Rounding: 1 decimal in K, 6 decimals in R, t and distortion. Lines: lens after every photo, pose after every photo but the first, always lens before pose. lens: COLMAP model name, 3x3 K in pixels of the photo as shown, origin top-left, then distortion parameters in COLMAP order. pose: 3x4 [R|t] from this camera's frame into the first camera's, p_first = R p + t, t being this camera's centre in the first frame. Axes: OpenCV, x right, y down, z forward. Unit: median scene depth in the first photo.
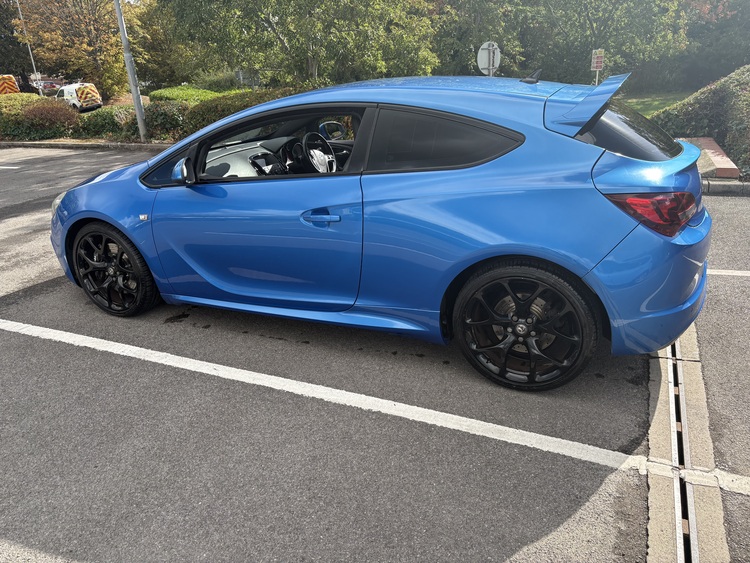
lens RADIAL K [[556.9, 0, 375.6], [0, 556.9, 295.0], [0, 0, 1]] dist [0.057978, -0.054516]
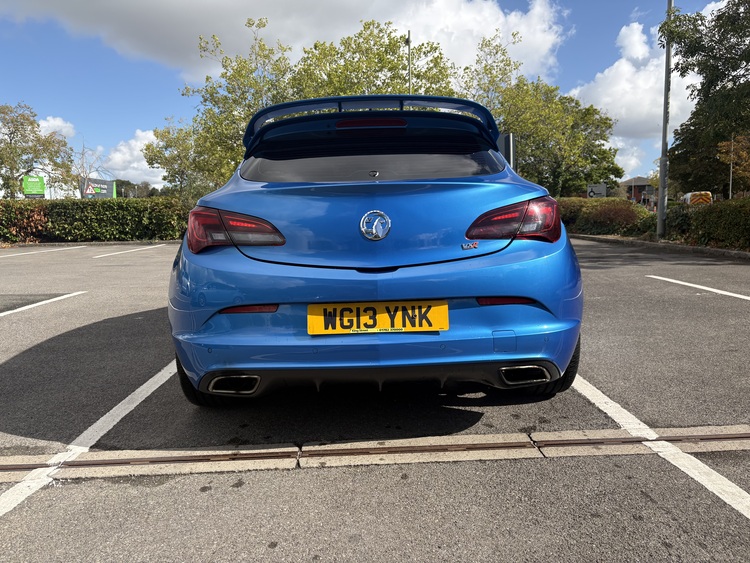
lens RADIAL K [[570.3, 0, 375.0], [0, 570.3, 281.5], [0, 0, 1]] dist [0.059148, -0.054006]
pose [[0.422430, 0.148533, -0.894143, 0.525322], [-0.345580, 0.938360, -0.007388, -0.054160], [0.837931, 0.312119, 0.447721, 0.298747]]
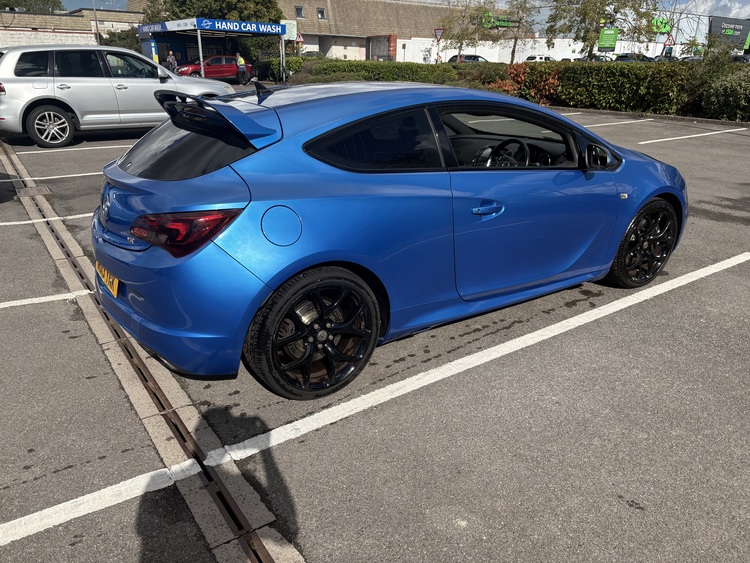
lens RADIAL K [[570.3, 0, 375.0], [0, 570.3, 281.5], [0, 0, 1]] dist [0.059148, -0.054006]
pose [[-0.533328, 0.348810, -0.770644, 0.484266], [-0.308543, 0.768047, 0.561164, -0.342833], [0.787631, 0.537061, -0.301998, 0.741974]]
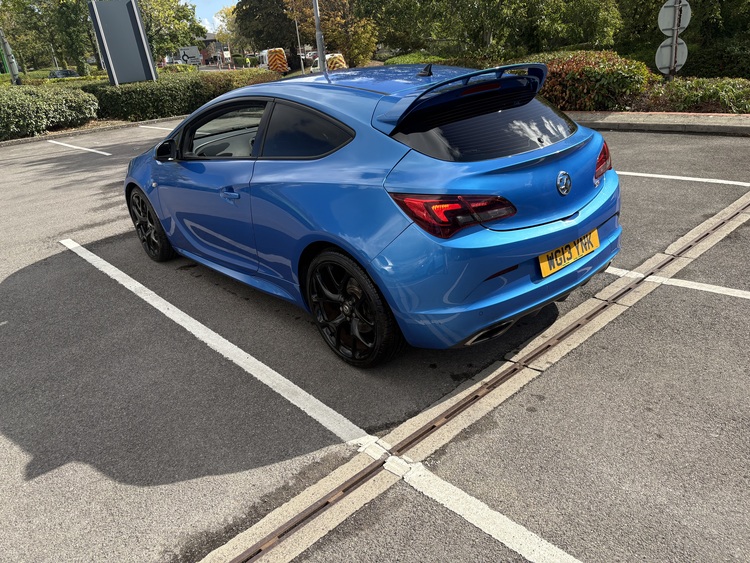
lens RADIAL K [[570.3, 0, 375.0], [0, 570.3, 281.5], [0, 0, 1]] dist [0.059148, -0.054006]
pose [[0.911328, 0.124801, -0.392309, 0.292749], [-0.112551, 0.992168, 0.054176, -0.023341], [0.395997, -0.005217, 0.918237, -0.001587]]
